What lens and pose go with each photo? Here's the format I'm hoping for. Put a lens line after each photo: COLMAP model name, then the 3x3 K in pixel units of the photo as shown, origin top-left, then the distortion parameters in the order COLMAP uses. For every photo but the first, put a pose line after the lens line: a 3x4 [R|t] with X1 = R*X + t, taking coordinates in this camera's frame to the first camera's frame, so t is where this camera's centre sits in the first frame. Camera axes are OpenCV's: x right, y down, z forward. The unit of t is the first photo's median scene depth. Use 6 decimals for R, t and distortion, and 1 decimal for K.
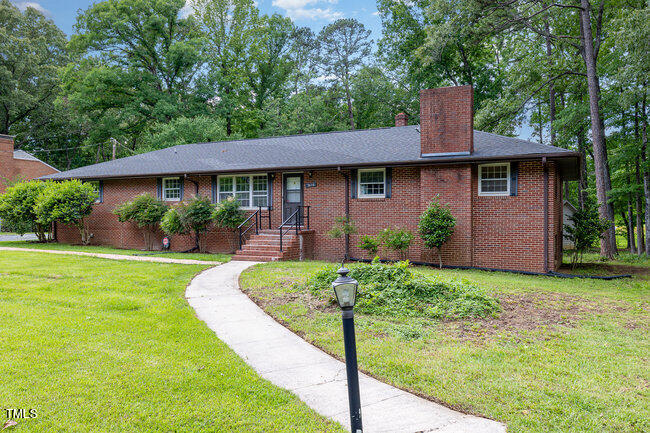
lens RADIAL K [[311.0, 0, 317.3], [0, 311.0, 207.6], [0, 0, 1]] dist [0.001253, -0.000057]
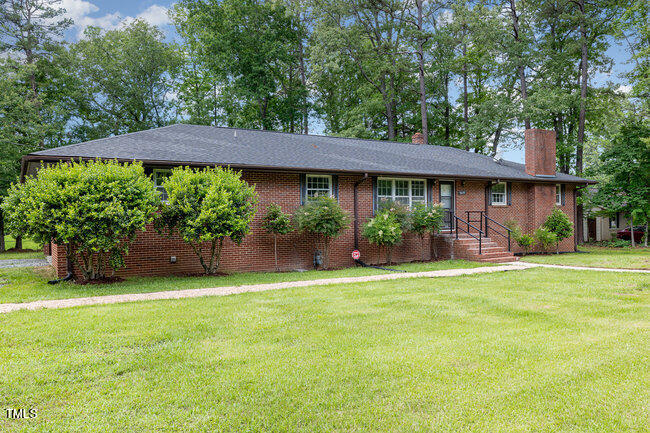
lens RADIAL K [[318.6, 0, 328.8], [0, 318.6, 217.2], [0, 0, 1]] dist [0.000646, -0.000601]
pose [[0.765765, -0.009786, 0.643046, -1.026015], [0.001902, 0.999914, 0.012952, -0.000961], [-0.643117, -0.008695, 0.765718, 0.398177]]
